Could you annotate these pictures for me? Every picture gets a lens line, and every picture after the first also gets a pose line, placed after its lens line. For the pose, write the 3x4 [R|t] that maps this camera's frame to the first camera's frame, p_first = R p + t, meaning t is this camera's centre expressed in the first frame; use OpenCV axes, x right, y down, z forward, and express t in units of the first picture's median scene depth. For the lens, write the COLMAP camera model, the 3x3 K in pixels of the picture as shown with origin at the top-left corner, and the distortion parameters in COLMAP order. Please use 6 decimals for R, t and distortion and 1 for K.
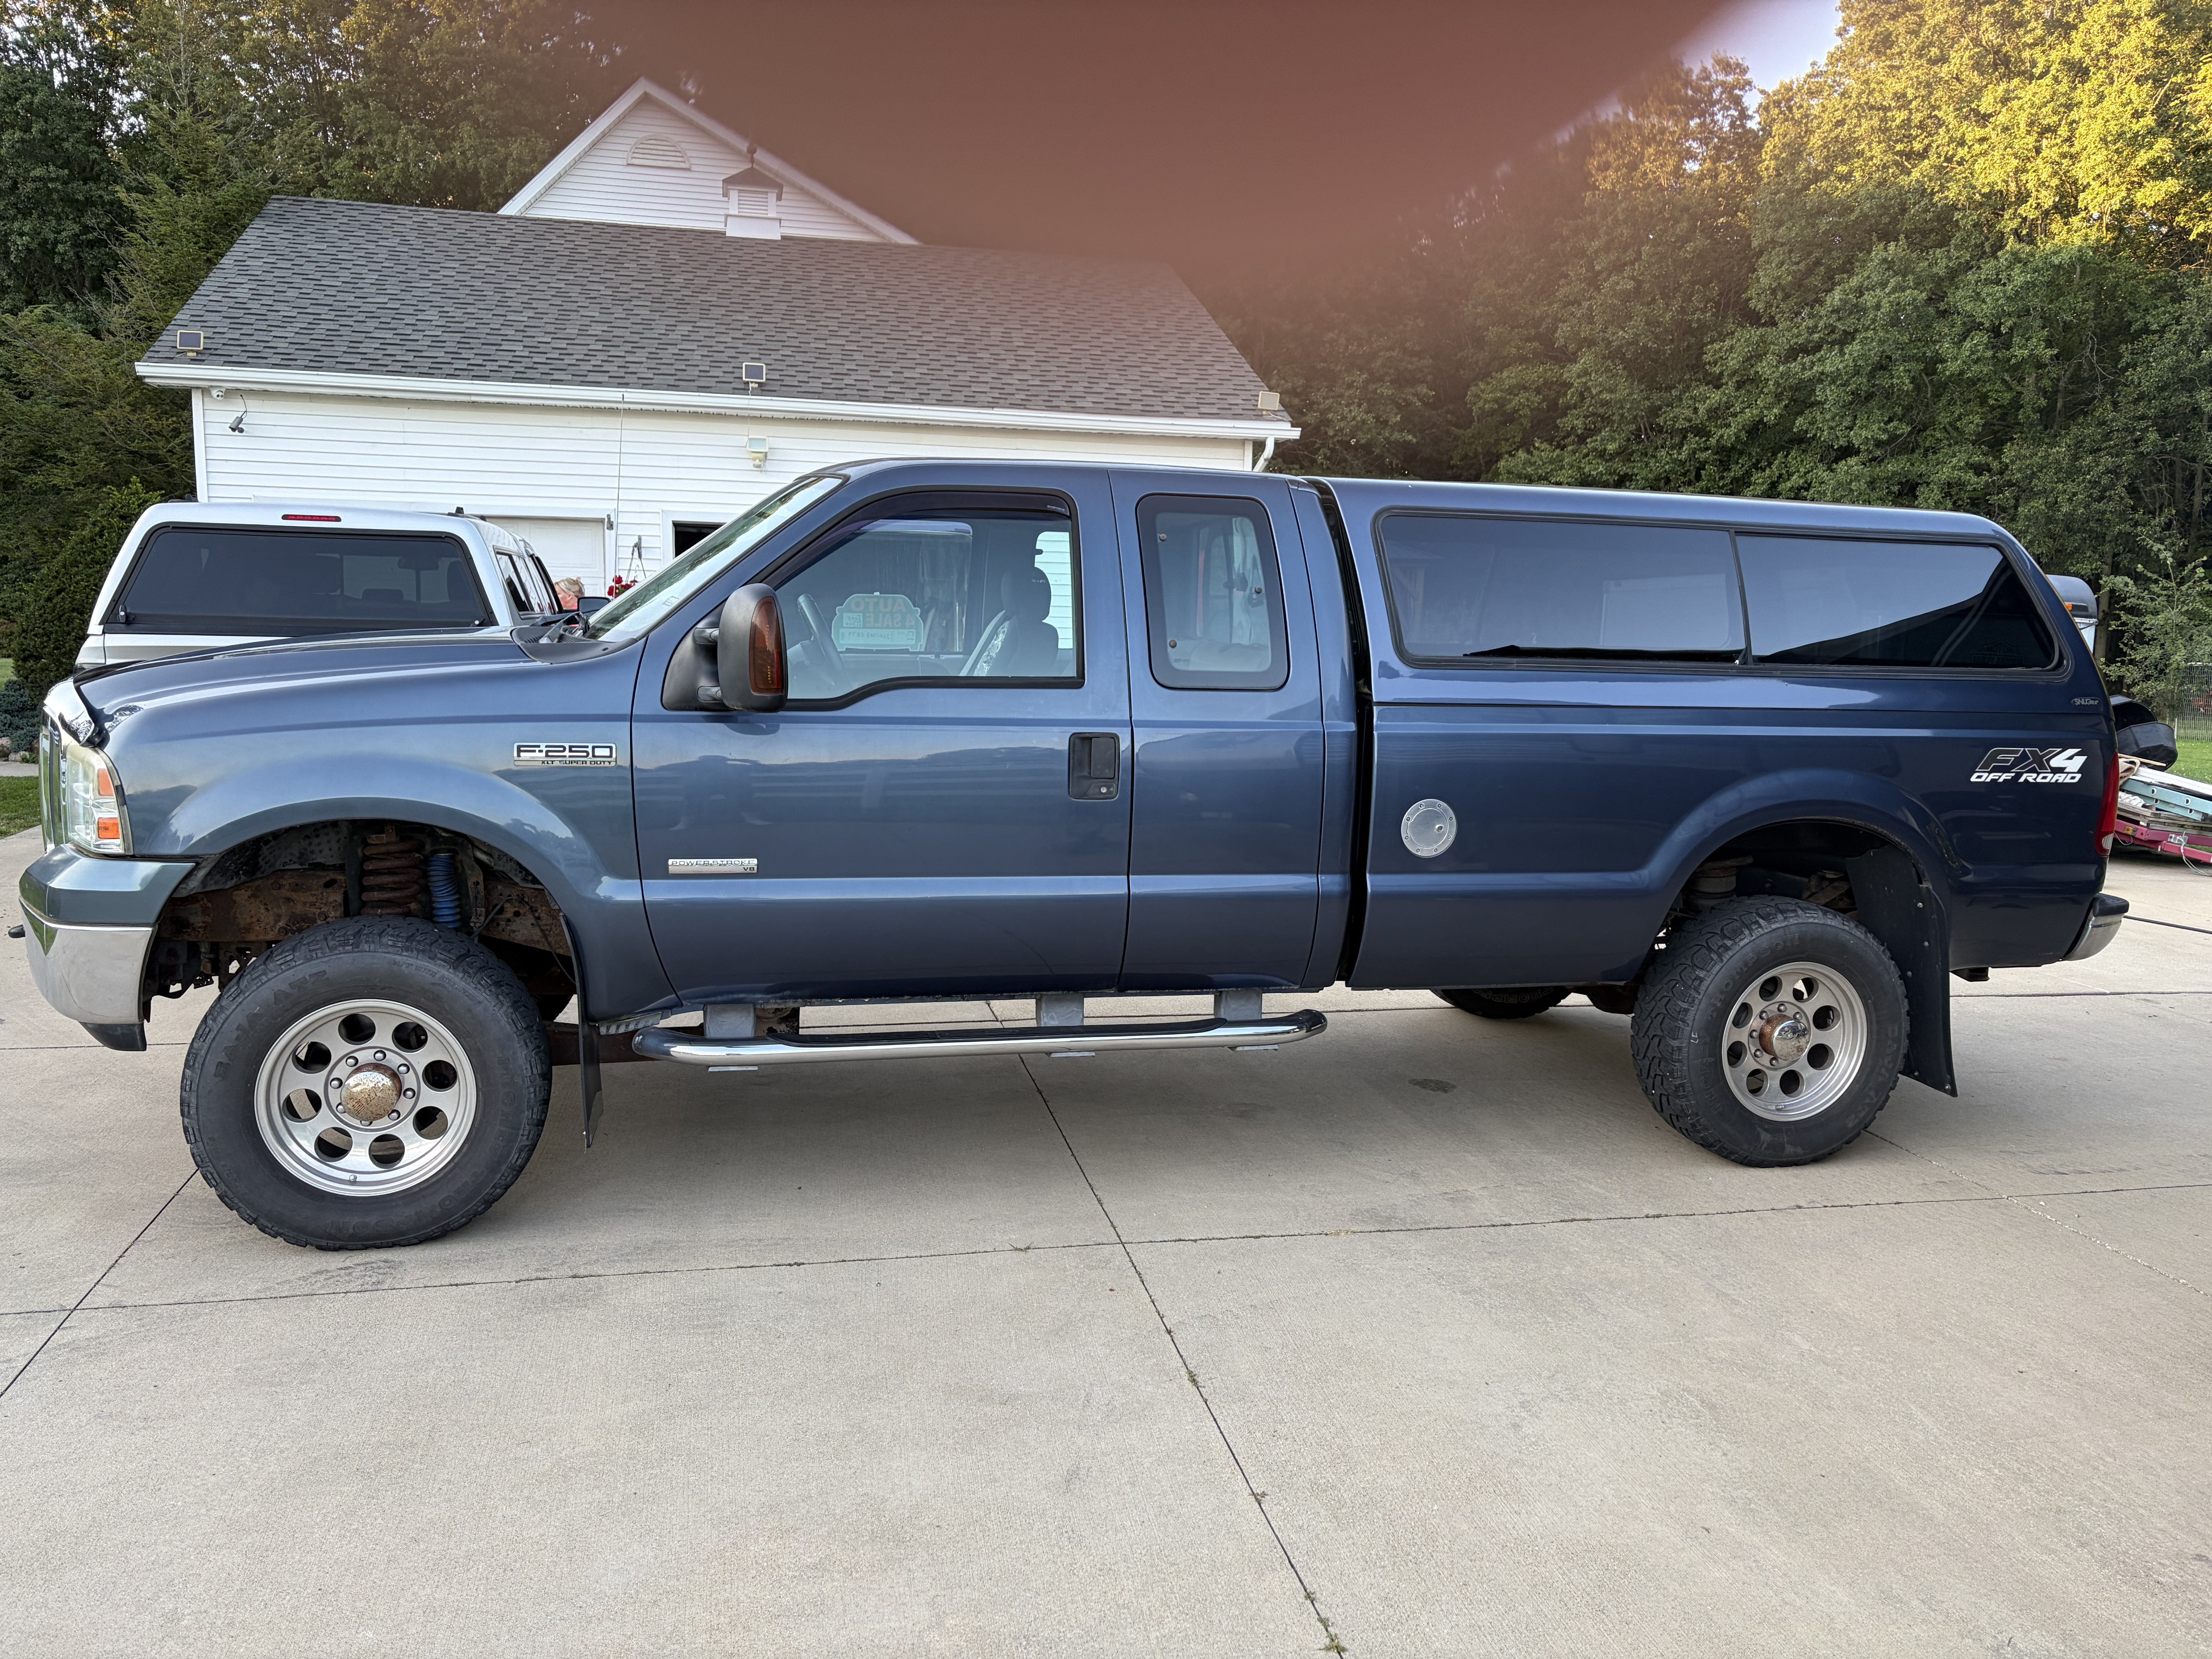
lens RADIAL K [[1697.3, 0, 1116.5], [0, 1697.3, 842.4], [0, 0, 1]] dist [-0.039948, -0.070314]
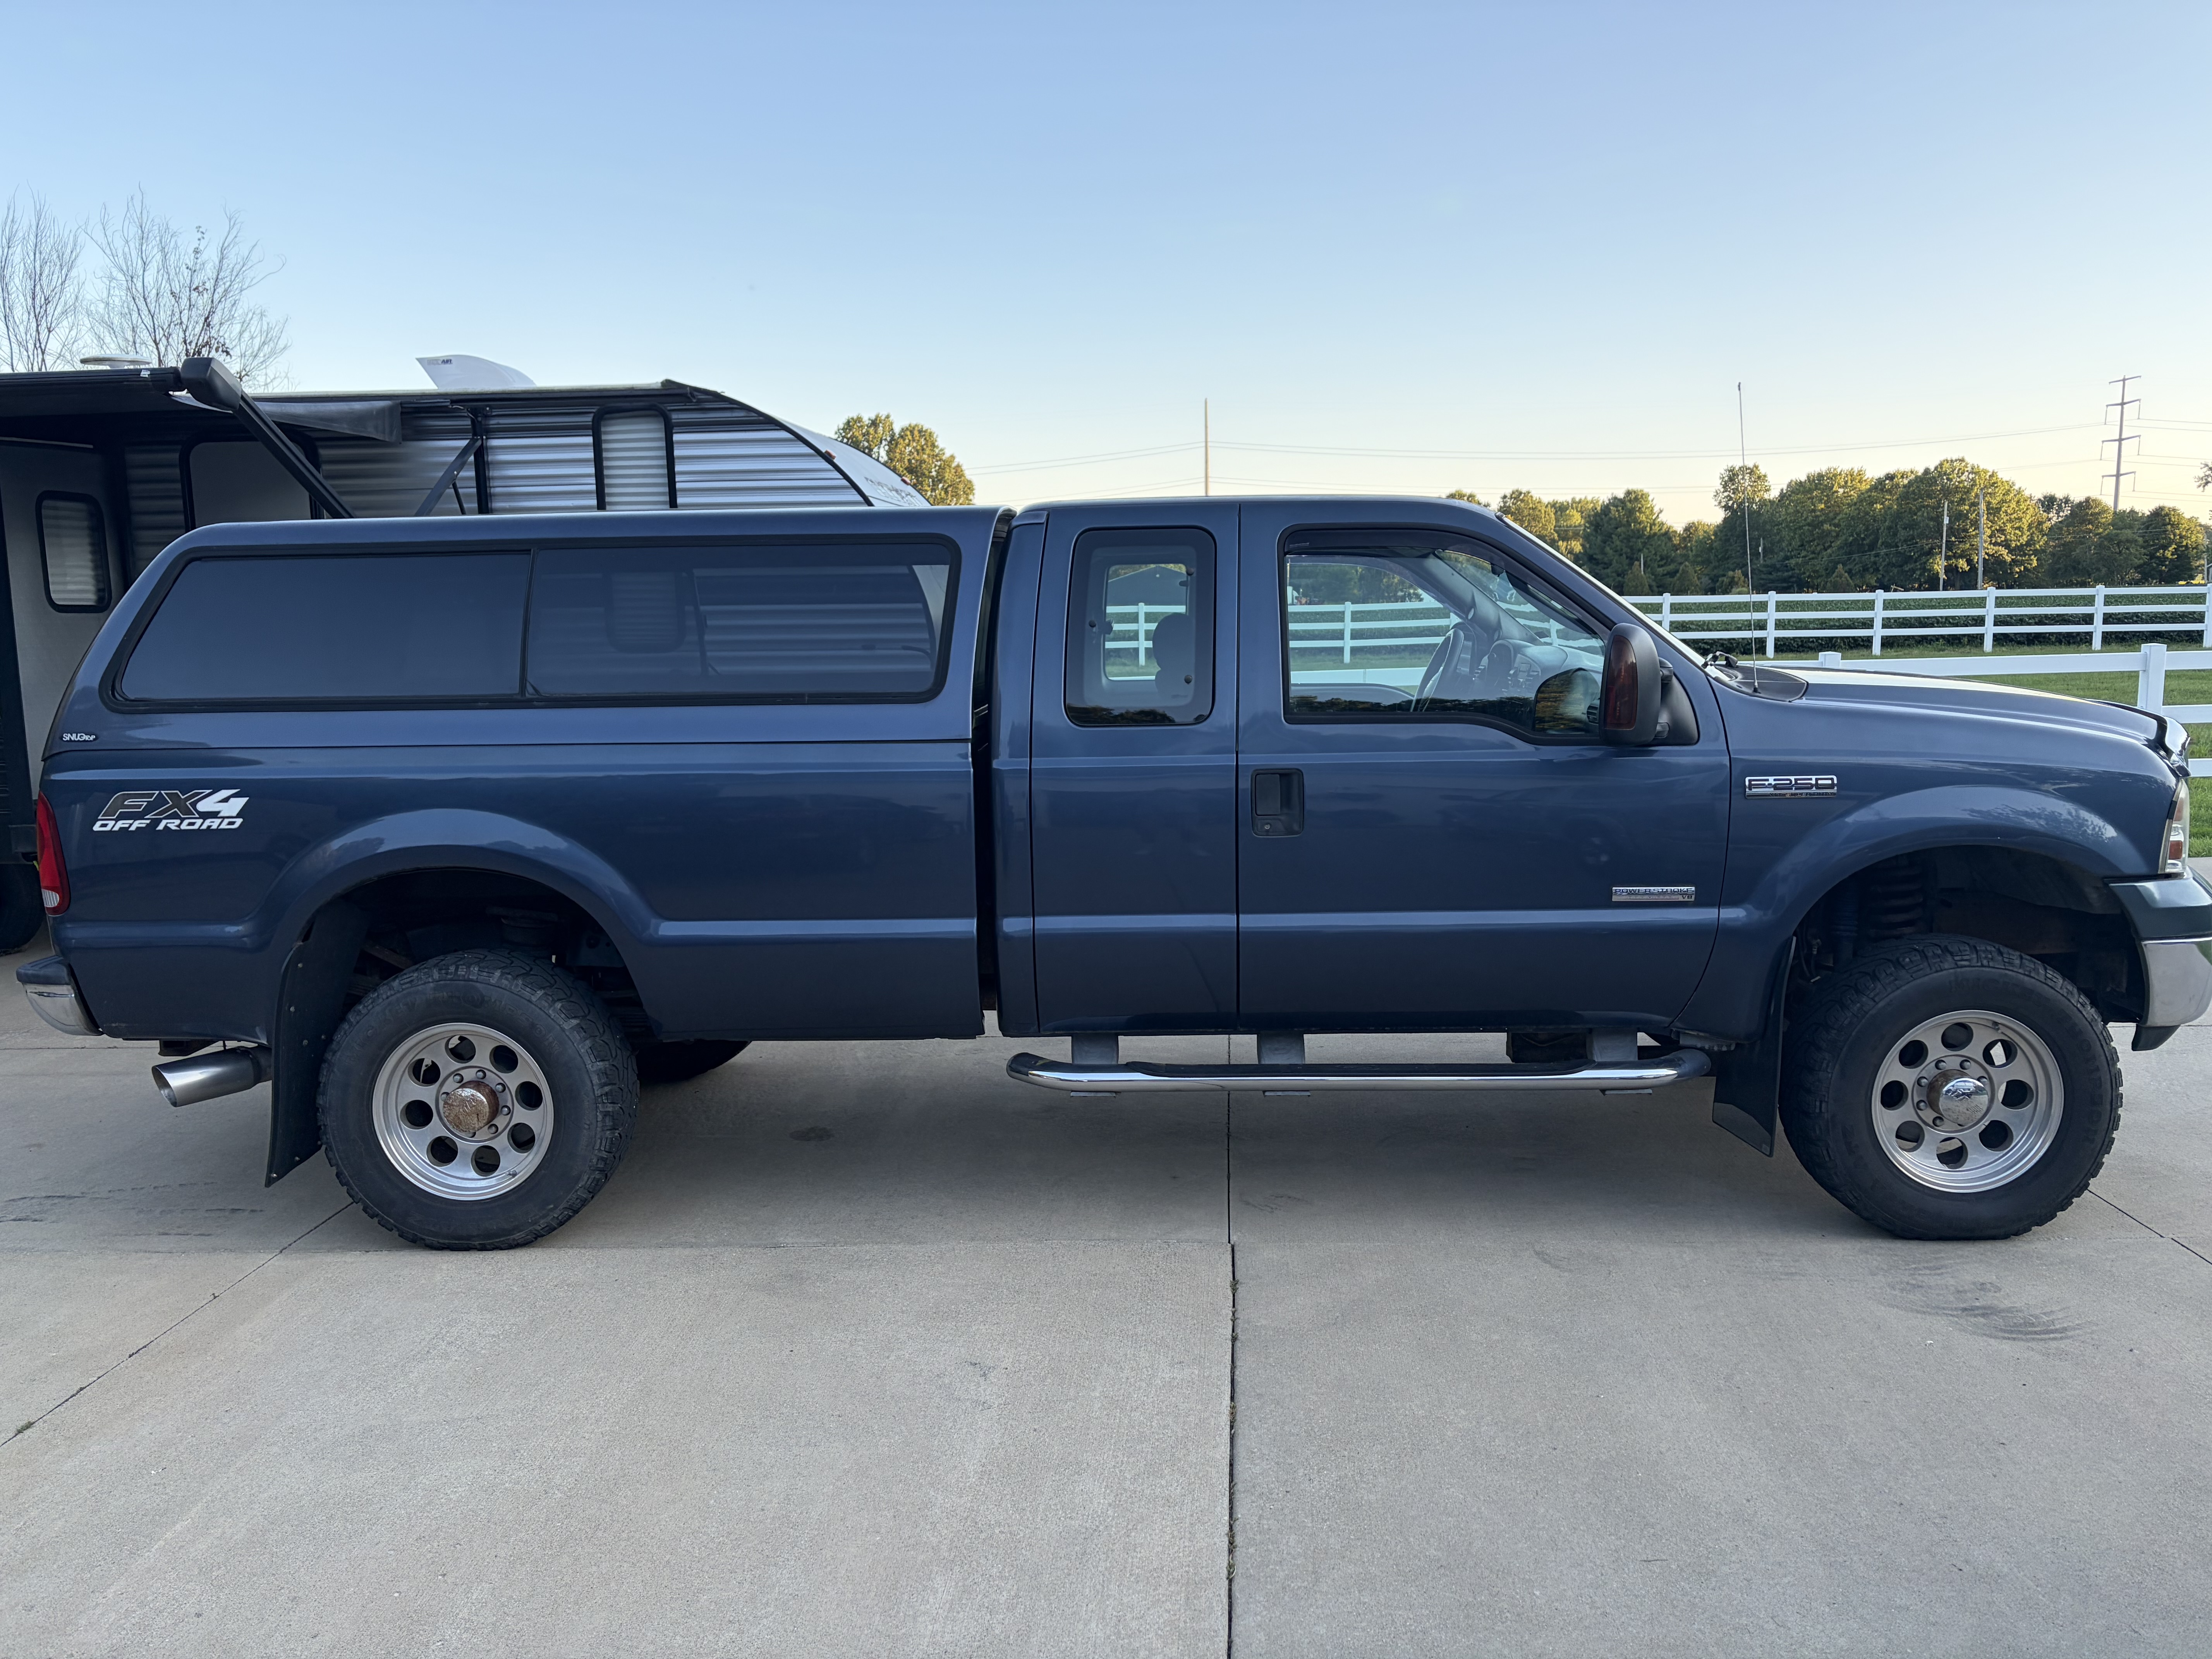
lens RADIAL K [[1697.3, 0, 1116.5], [0, 1697.3, 842.4], [0, 0, 1]] dist [-0.039948, -0.070314]
pose [[0.957148, -0.009921, -0.289429, 0.277590], [0.004655, 0.999811, -0.018879, -0.002209], [0.289562, 0.016723, 0.957013, 0.064829]]
